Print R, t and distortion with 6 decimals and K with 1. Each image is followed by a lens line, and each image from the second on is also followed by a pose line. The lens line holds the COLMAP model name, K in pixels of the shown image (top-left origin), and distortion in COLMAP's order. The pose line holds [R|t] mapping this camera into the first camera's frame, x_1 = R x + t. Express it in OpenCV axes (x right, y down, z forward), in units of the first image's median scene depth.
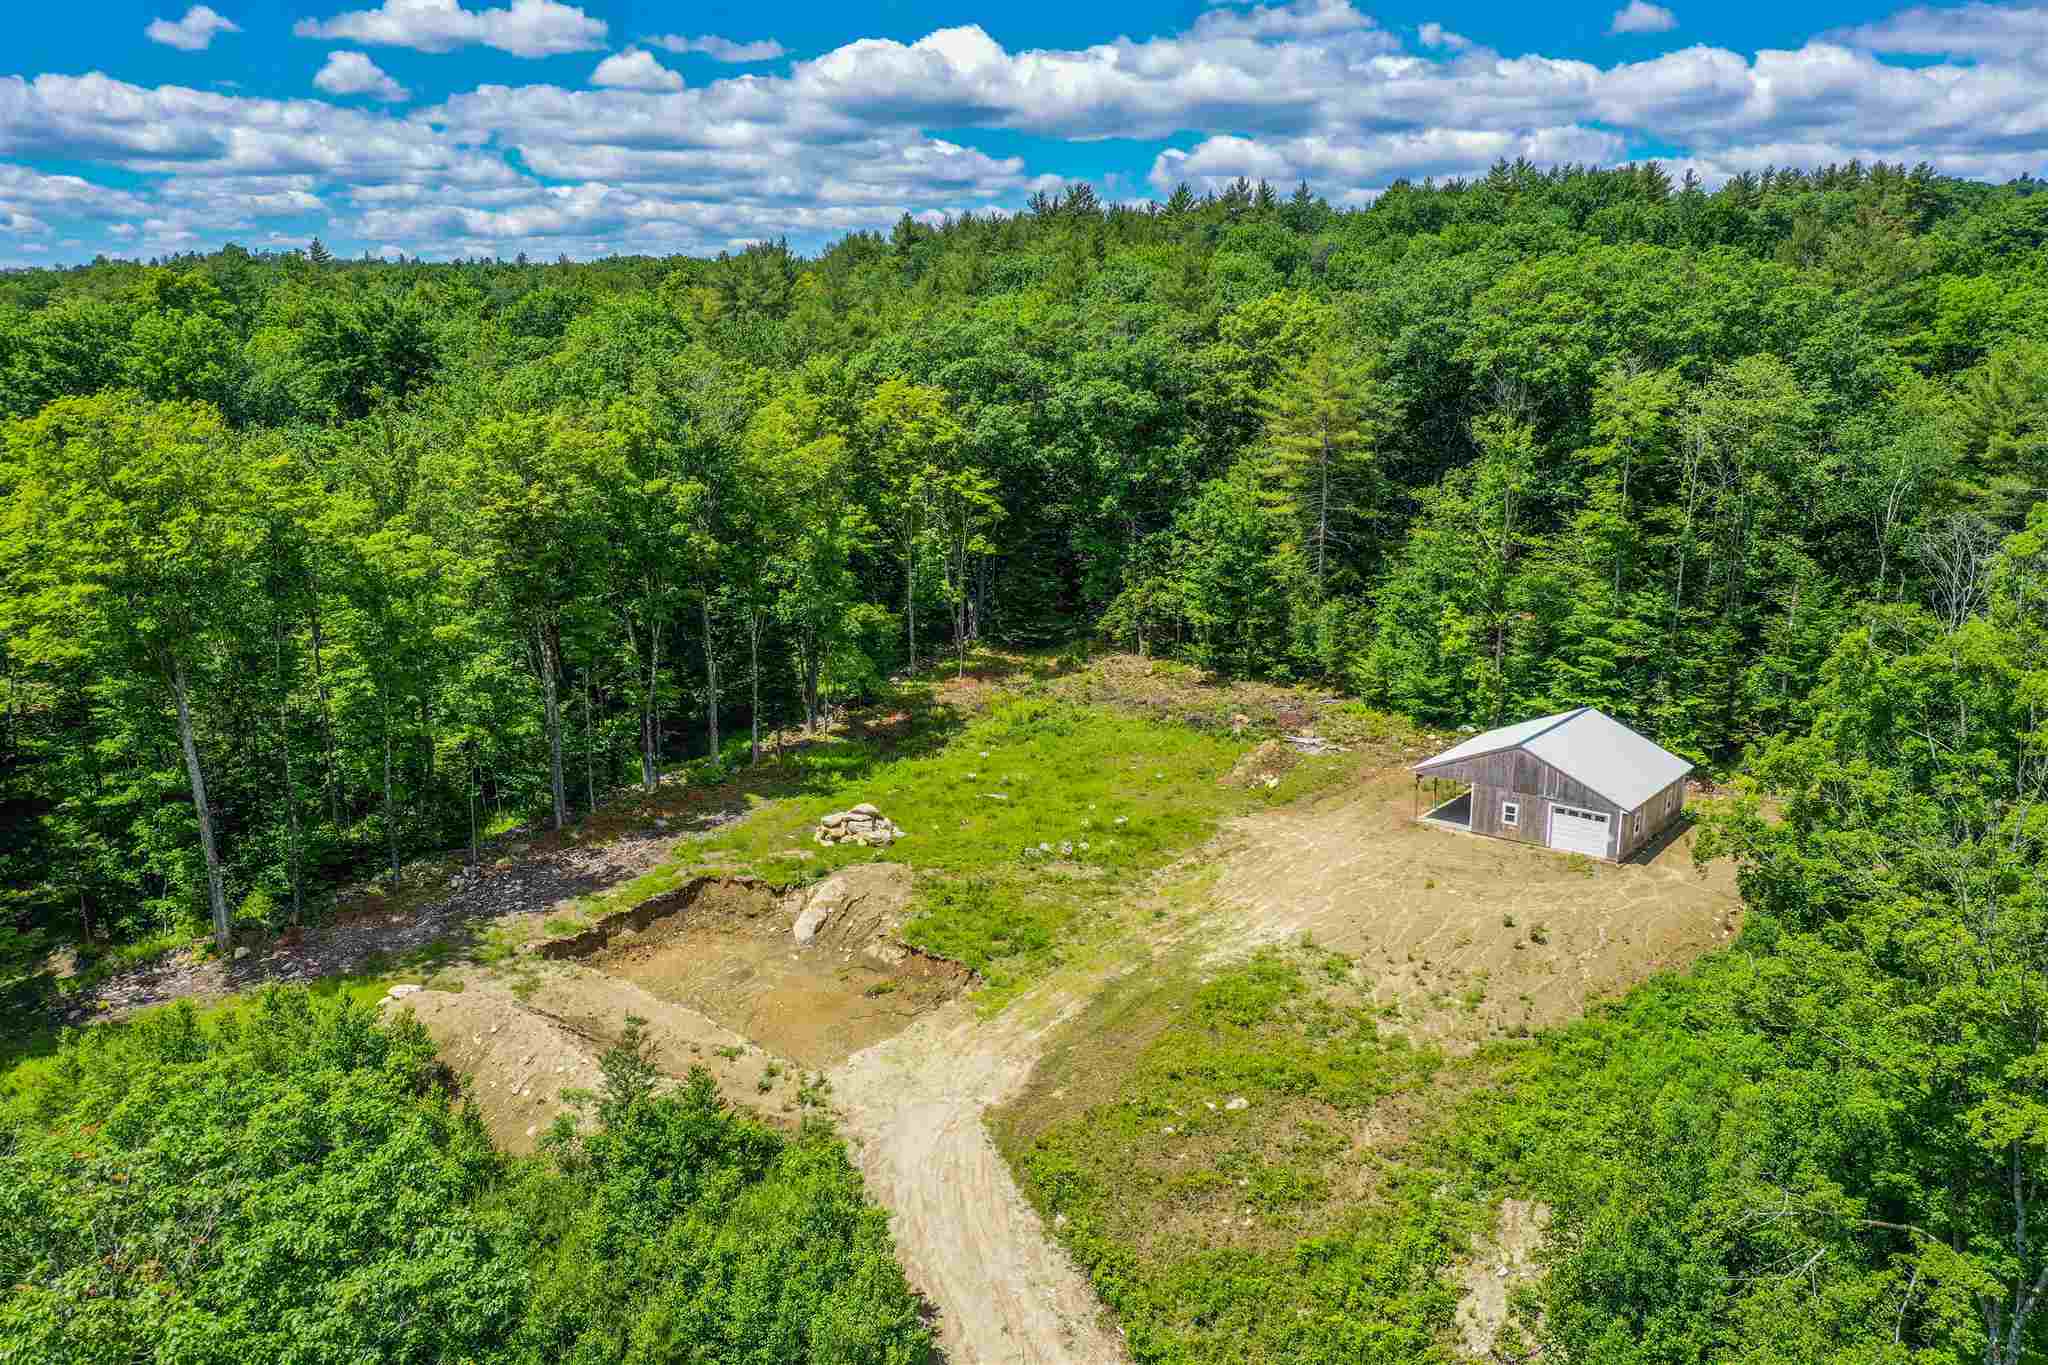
lens RADIAL K [[1611.3, 0, 1024.0], [0, 1611.3, 682.5], [0, 0, 1]] dist [0.001757, 0.042863]
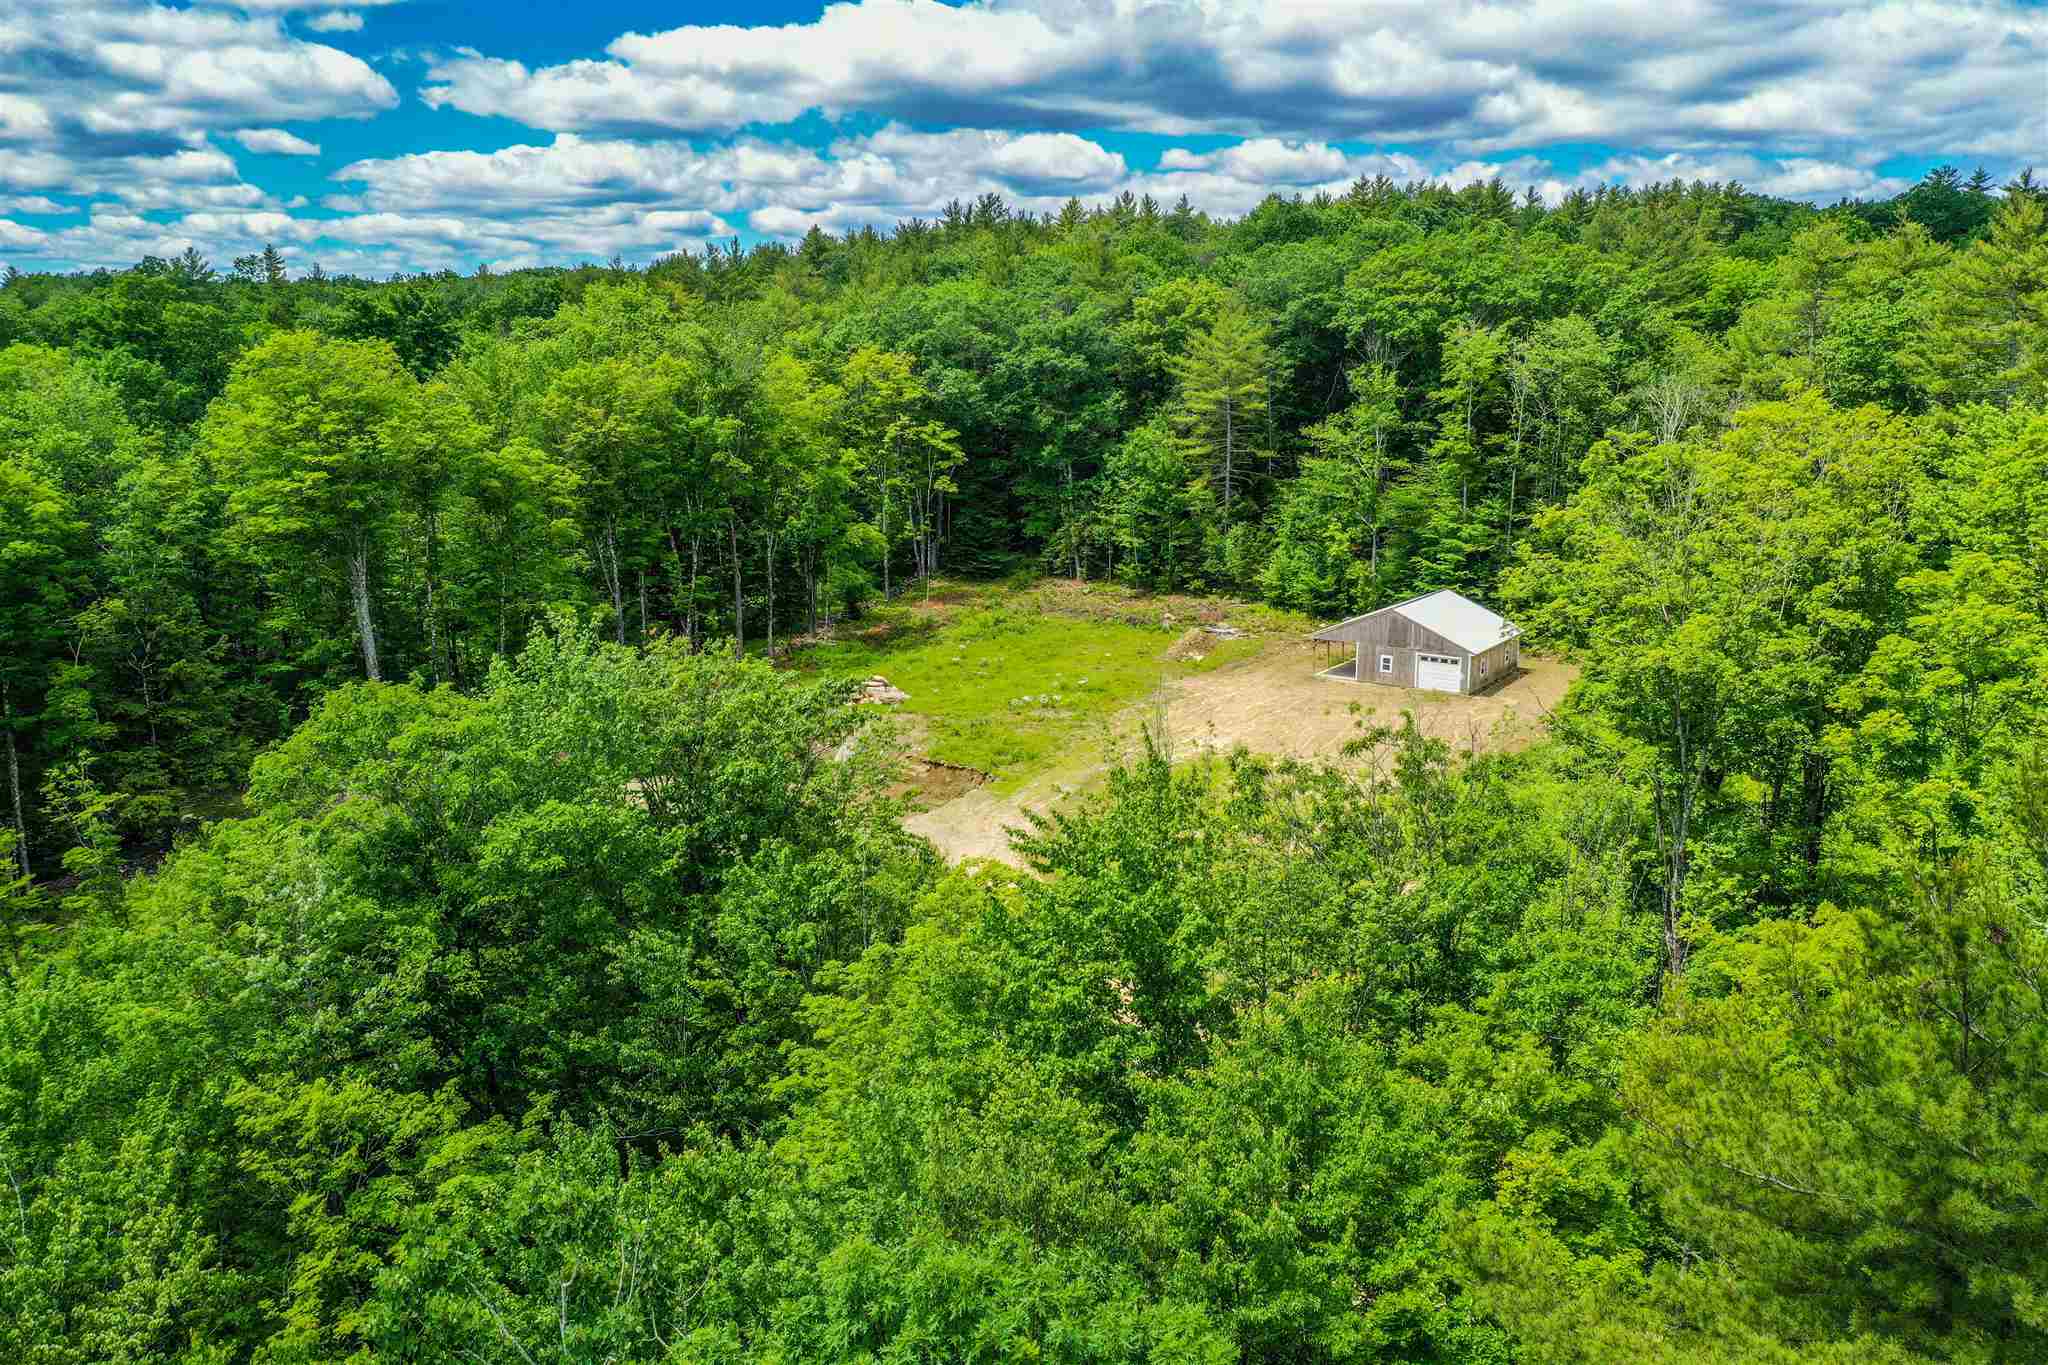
lens RADIAL K [[1613.6, 0, 1030.7], [0, 1613.6, 671.4], [0, 0, 1]] dist [0.025570, 0.001298]
pose [[0.996684, -0.022406, 0.078221, -0.062300], [0.024019, 0.999517, -0.019737, 0.080266], [-0.077741, 0.021551, 0.996741, -0.198716]]
